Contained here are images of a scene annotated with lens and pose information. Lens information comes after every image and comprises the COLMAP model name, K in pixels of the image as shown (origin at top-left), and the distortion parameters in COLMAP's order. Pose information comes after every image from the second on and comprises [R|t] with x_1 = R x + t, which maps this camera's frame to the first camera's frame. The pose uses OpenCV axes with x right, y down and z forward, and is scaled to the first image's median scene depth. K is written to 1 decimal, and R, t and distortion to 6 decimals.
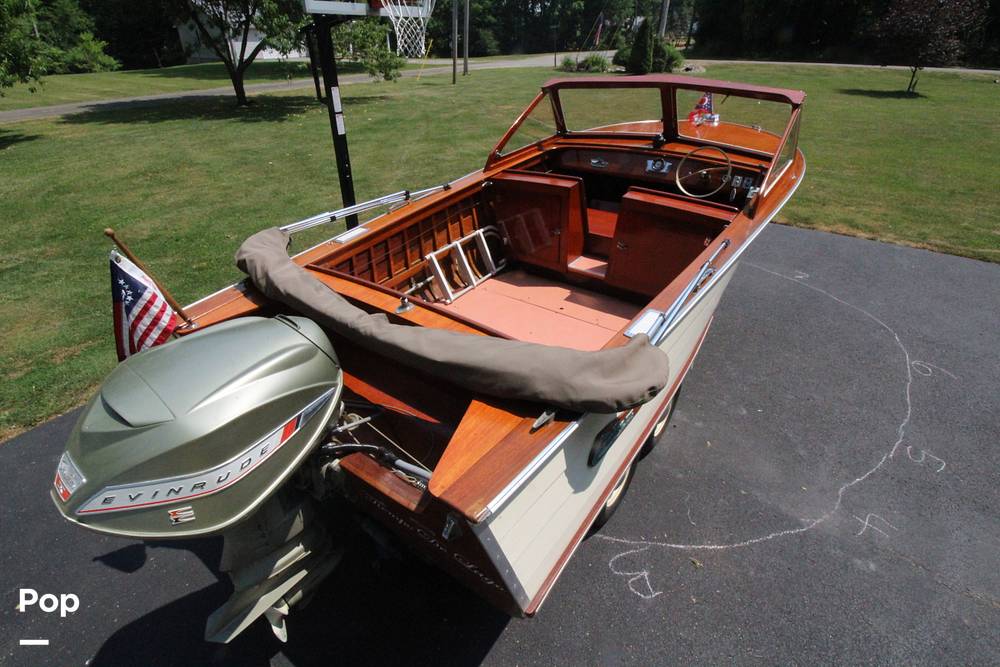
lens RADIAL K [[467.8, 0, 492.1], [0, 467.8, 331.0], [0, 0, 1]] dist [-0.002929, -0.009893]
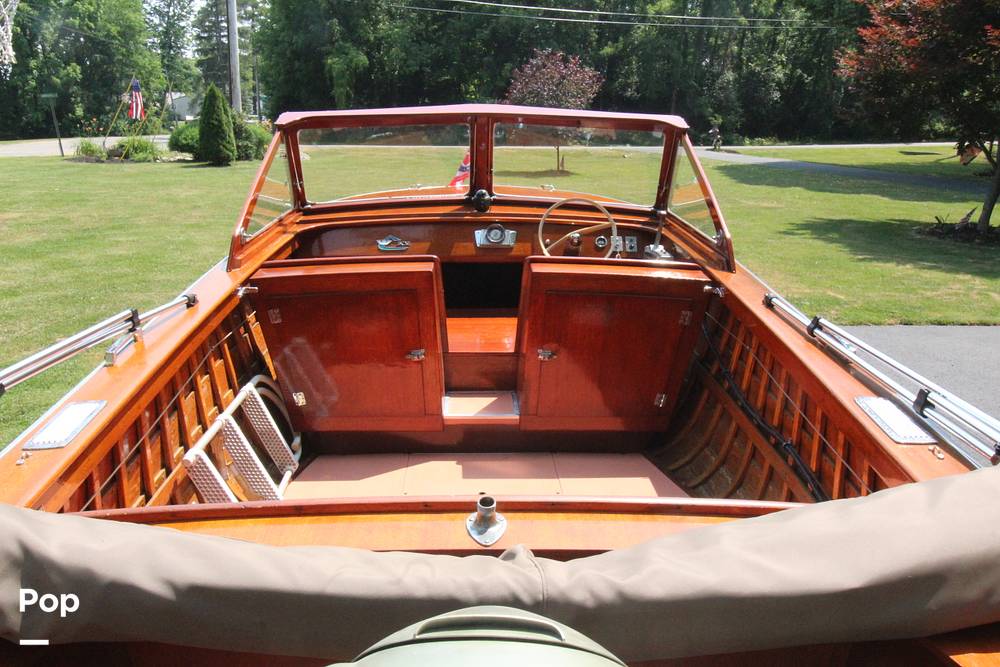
lens RADIAL K [[777.7, 0, 491.9], [0, 777.7, 324.4], [0, 0, 1]] dist [0.015578, -0.019577]
pose [[0.801312, -0.138140, 0.582079, -0.228424], [0.309111, 0.928636, -0.205147, -0.031558], [-0.512201, 0.344314, 0.786828, 0.202547]]
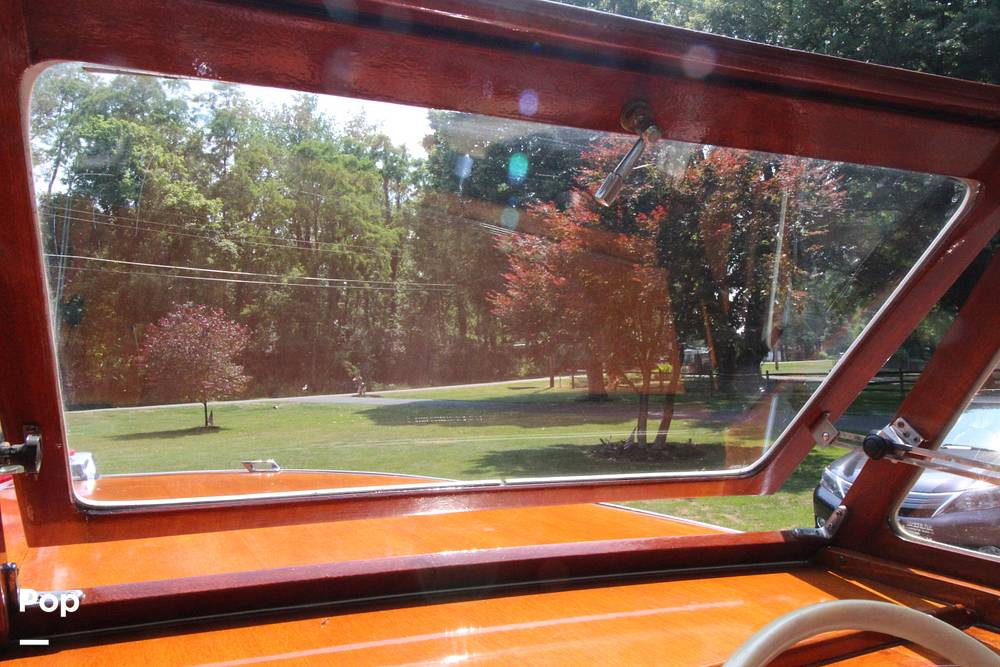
lens RADIAL K [[688.2, 0, 497.6], [0, 688.2, 328.2], [0, 0, 1]] dist [0.008156, 0.001120]
pose [[0.421319, 0.041609, 0.905957, 0.264814], [0.521401, 0.806235, -0.279509, -0.337305], [-0.742045, 0.590130, 0.317988, 0.765003]]
